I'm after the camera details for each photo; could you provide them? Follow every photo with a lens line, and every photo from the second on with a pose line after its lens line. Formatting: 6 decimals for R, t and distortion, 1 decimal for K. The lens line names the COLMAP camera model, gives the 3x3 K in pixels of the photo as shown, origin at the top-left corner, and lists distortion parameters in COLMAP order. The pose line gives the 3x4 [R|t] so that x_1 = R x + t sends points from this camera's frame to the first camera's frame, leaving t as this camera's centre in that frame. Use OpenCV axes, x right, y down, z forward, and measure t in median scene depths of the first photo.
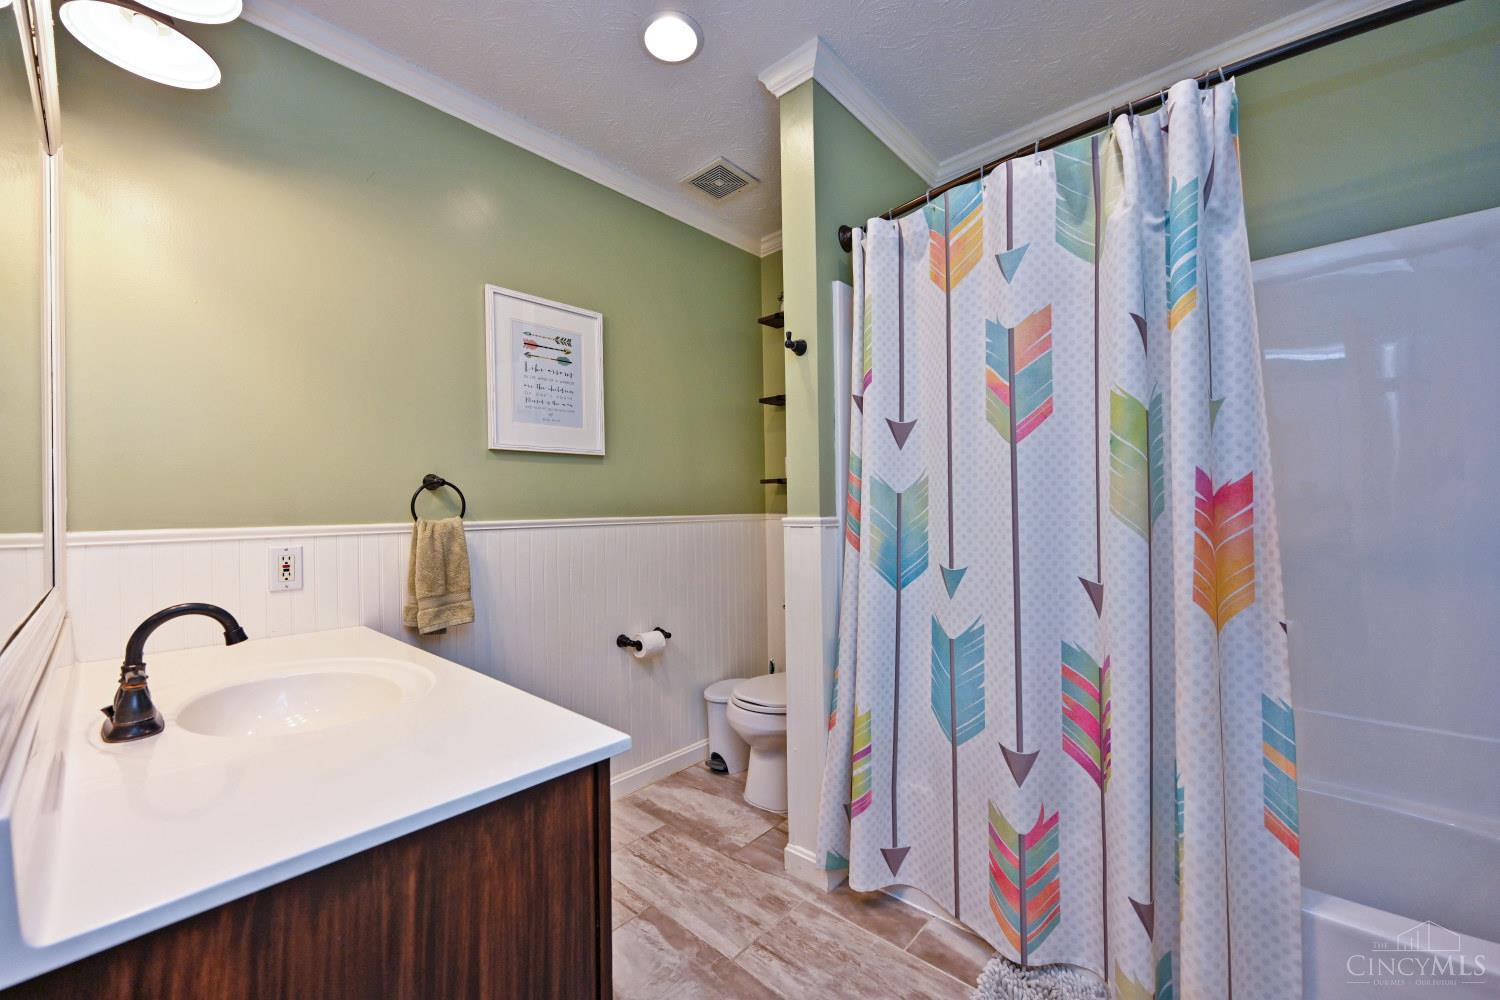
lens RADIAL K [[589.9, 0, 750.0], [0, 589.9, 500.0], [0, 0, 1]] dist [0.000218, 0.000080]
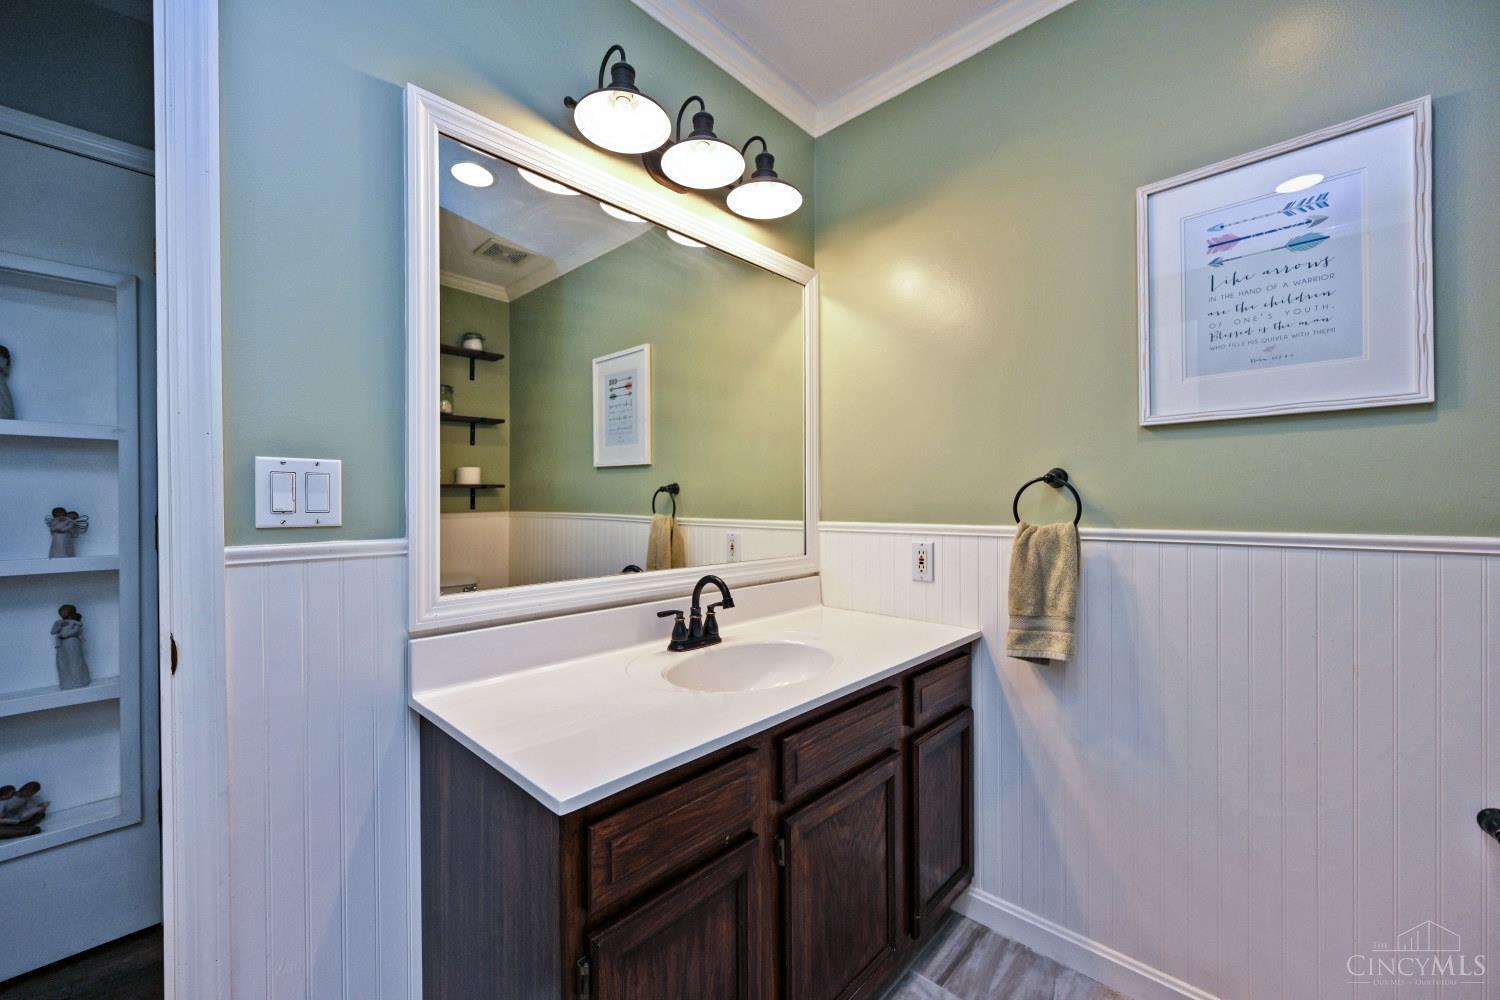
lens RADIAL K [[589.9, 0, 750.0], [0, 589.9, 500.0], [0, 0, 1]] dist [0.000218, 0.000080]
pose [[-0.023495, 0.013513, -0.999633, 0.266902], [0.016265, 0.999781, 0.013133, -0.016089], [0.999592, -0.015950, -0.023709, 0.557260]]
